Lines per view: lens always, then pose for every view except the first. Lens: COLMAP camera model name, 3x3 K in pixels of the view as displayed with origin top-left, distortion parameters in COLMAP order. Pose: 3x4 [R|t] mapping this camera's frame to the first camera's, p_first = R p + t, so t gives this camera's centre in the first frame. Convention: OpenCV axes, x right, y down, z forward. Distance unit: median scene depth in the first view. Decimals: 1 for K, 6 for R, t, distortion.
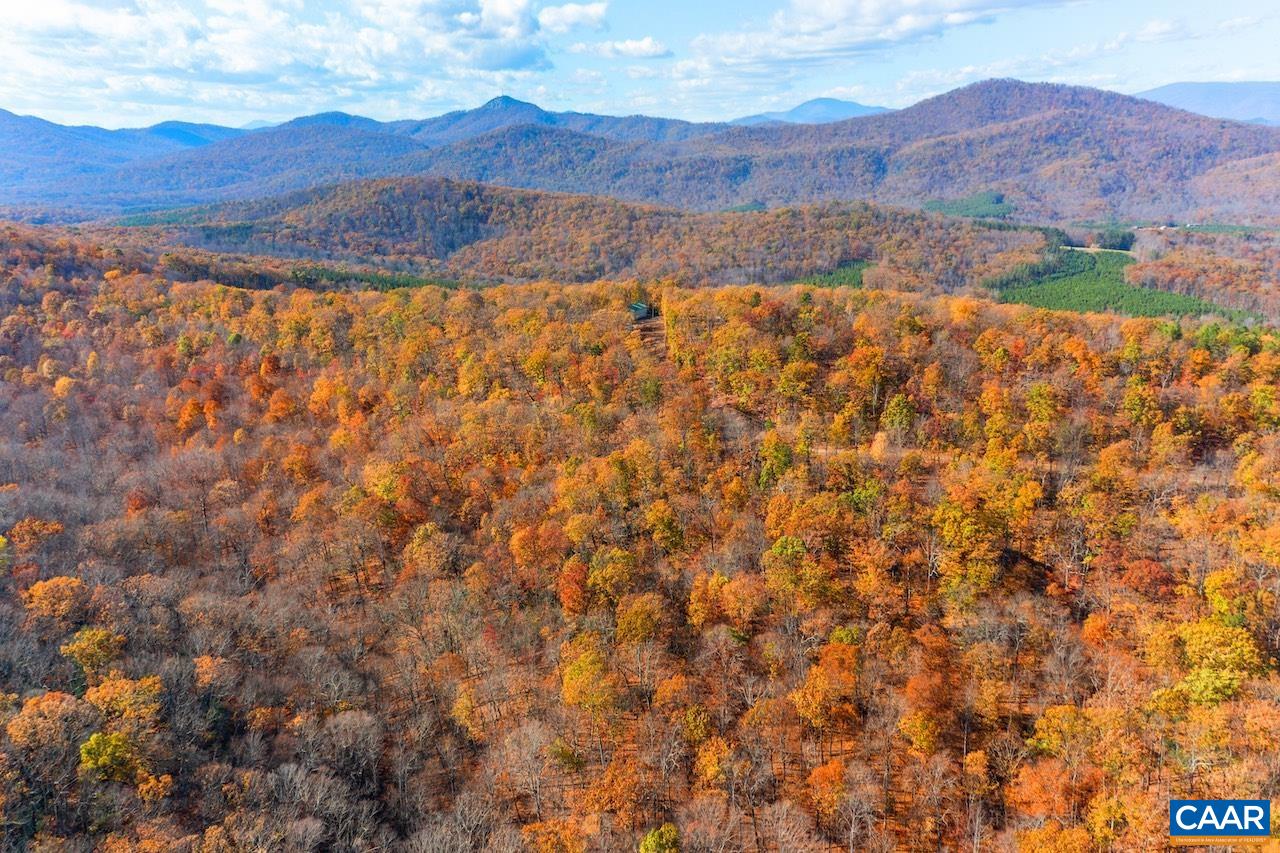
lens RADIAL K [[1007.1, 0, 640.0], [0, 1007.1, 426.5], [0, 0, 1]] dist [0.091794, 0.035279]
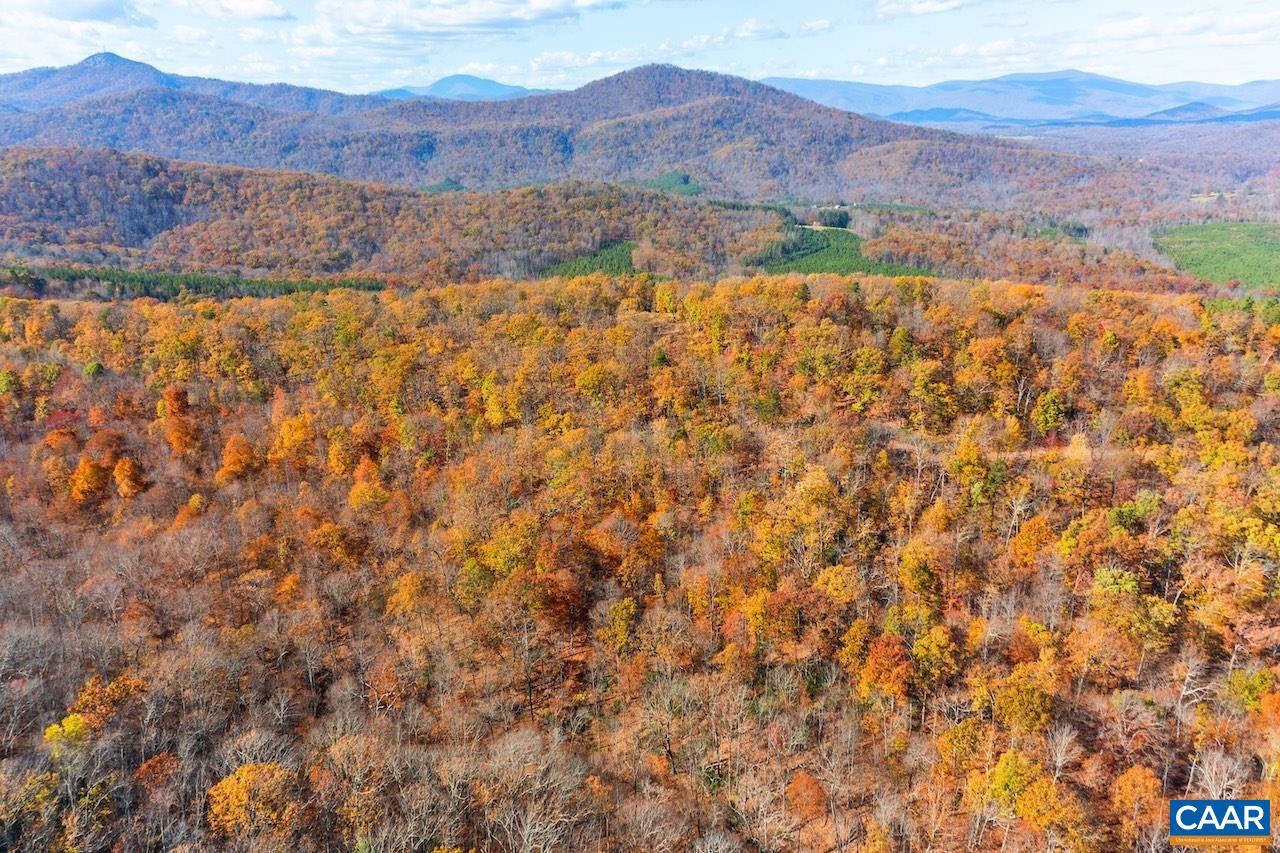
lens RADIAL K [[1007.1, 0, 640.0], [0, 1007.1, 426.5], [0, 0, 1]] dist [0.091794, 0.035279]
pose [[0.942473, -0.084833, 0.323339, -0.080023], [0.078290, 0.996377, 0.033215, -0.011417], [-0.324985, -0.005990, 0.945700, 0.045155]]
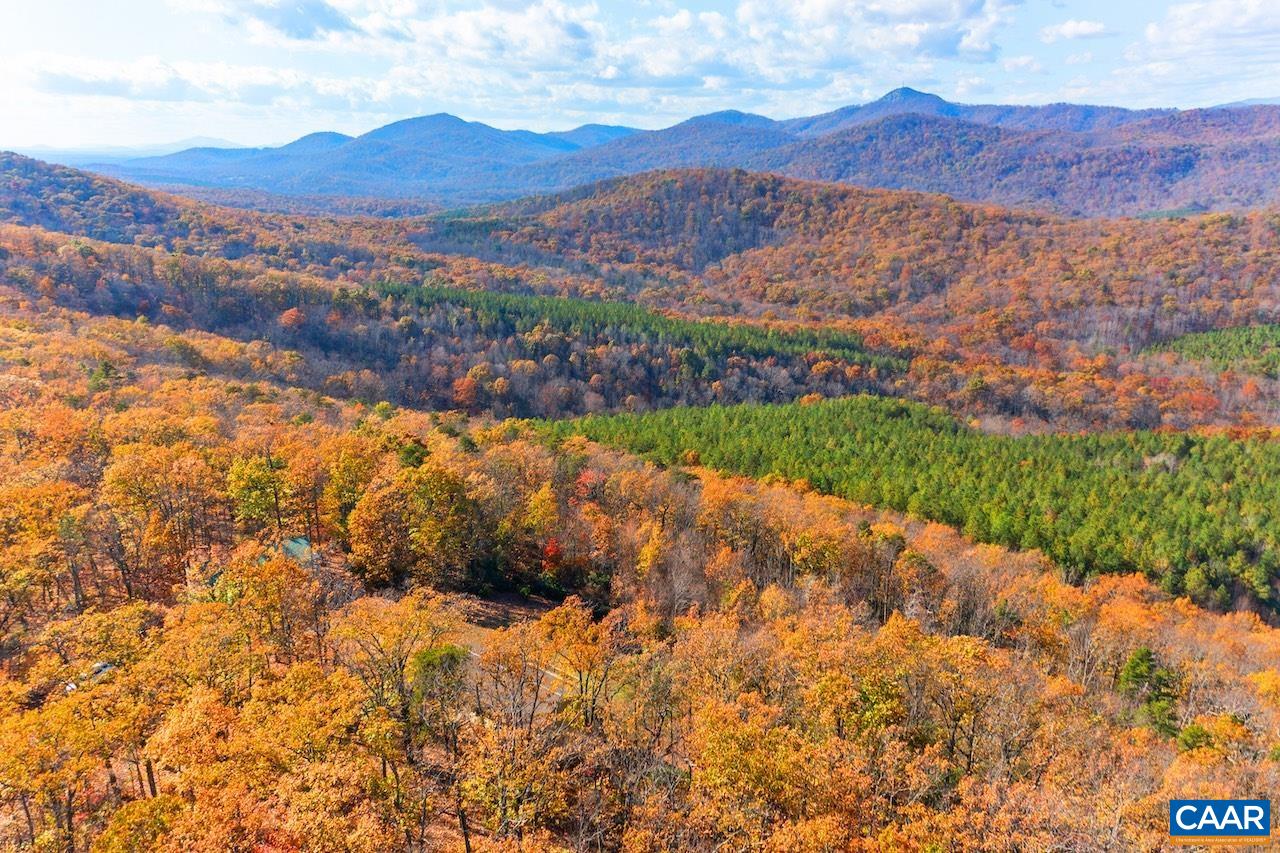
lens RADIAL K [[1007.1, 0, 640.0], [0, 1007.1, 426.5], [0, 0, 1]] dist [0.091794, 0.035279]
pose [[0.925672, 0.108746, -0.362361, 0.051953], [-0.109034, 0.993842, 0.019723, -0.048405], [0.362274, 0.021253, 0.931829, 0.224278]]
